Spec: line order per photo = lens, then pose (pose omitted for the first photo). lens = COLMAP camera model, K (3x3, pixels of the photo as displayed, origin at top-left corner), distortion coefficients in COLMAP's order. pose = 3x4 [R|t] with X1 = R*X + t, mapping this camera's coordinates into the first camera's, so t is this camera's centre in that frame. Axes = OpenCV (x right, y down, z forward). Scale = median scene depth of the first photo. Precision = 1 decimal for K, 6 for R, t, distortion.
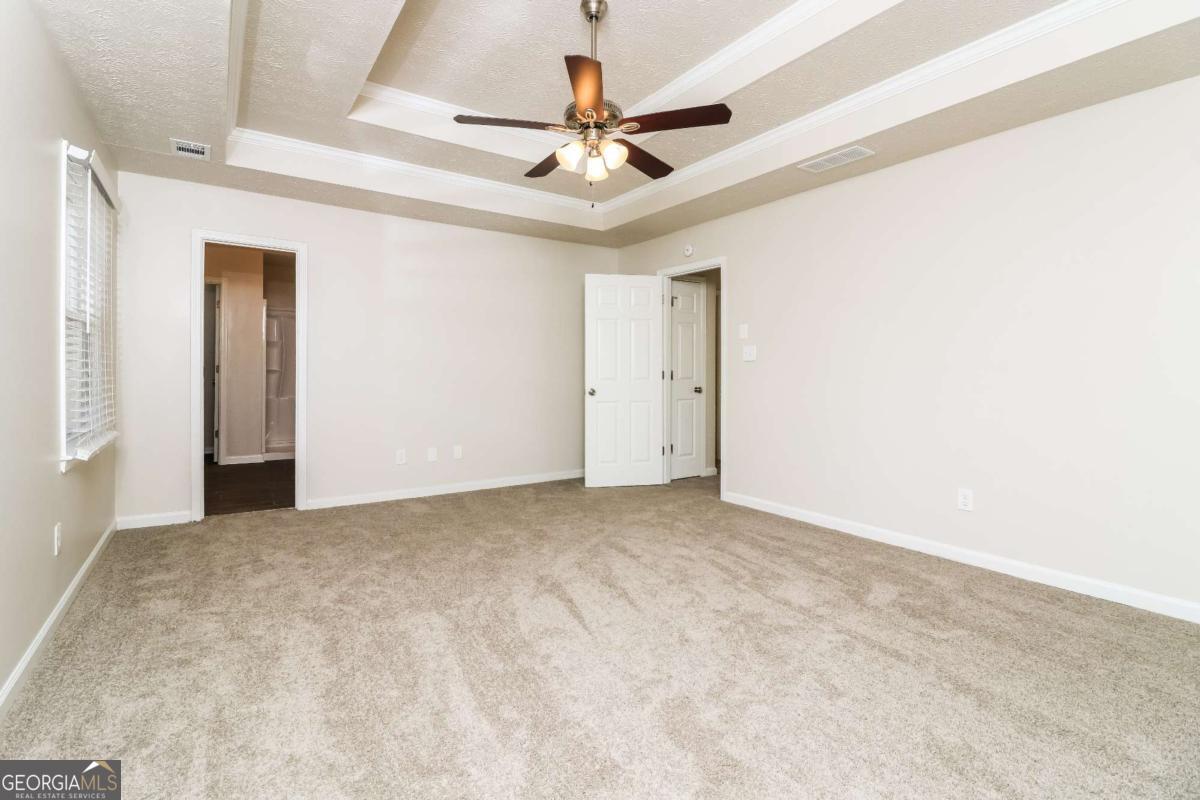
lens RADIAL K [[548.9, 0, 597.3], [0, 548.9, 372.2], [0, 0, 1]] dist [0.000061, -0.007786]
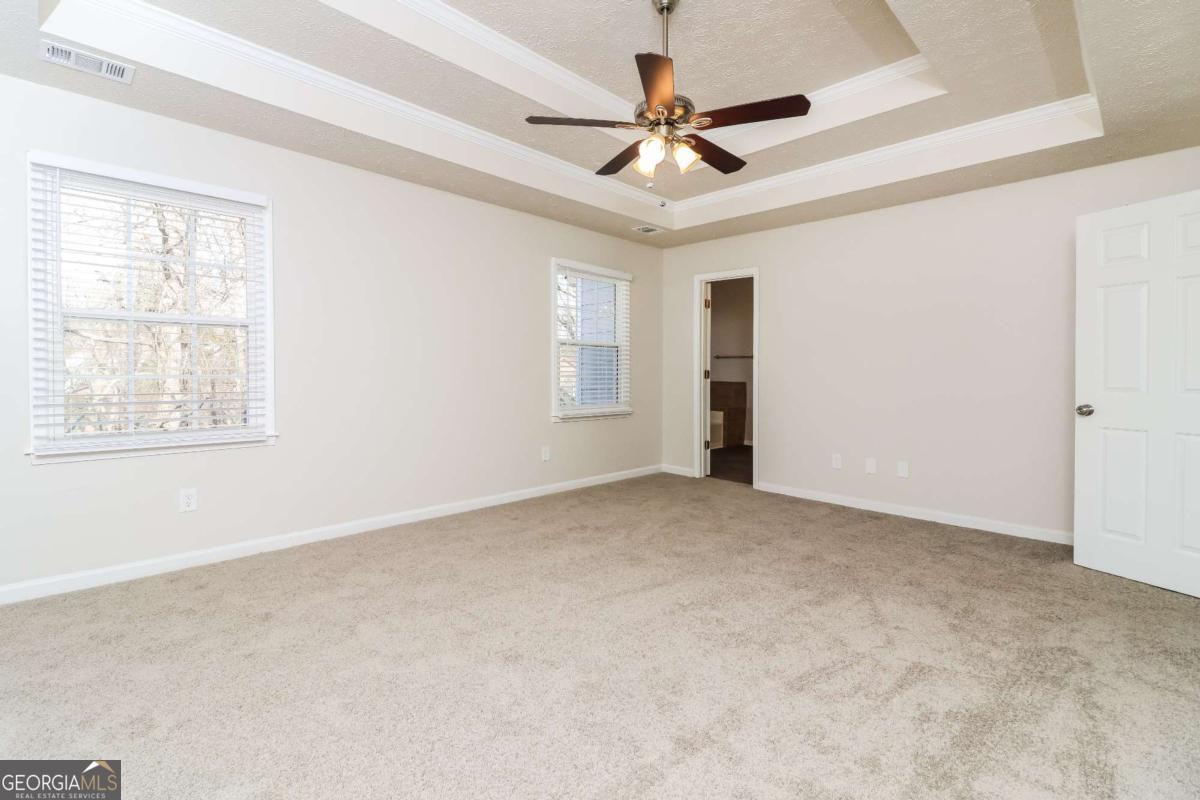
lens RADIAL K [[548.9, 0, 597.3], [0, 548.9, 372.2], [0, 0, 1]] dist [0.000061, -0.007786]
pose [[0.188202, -0.002594, -0.982127, 0.598398], [-0.011209, 0.999926, -0.004789, 0.005026], [0.982066, 0.011910, 0.188159, 0.442328]]
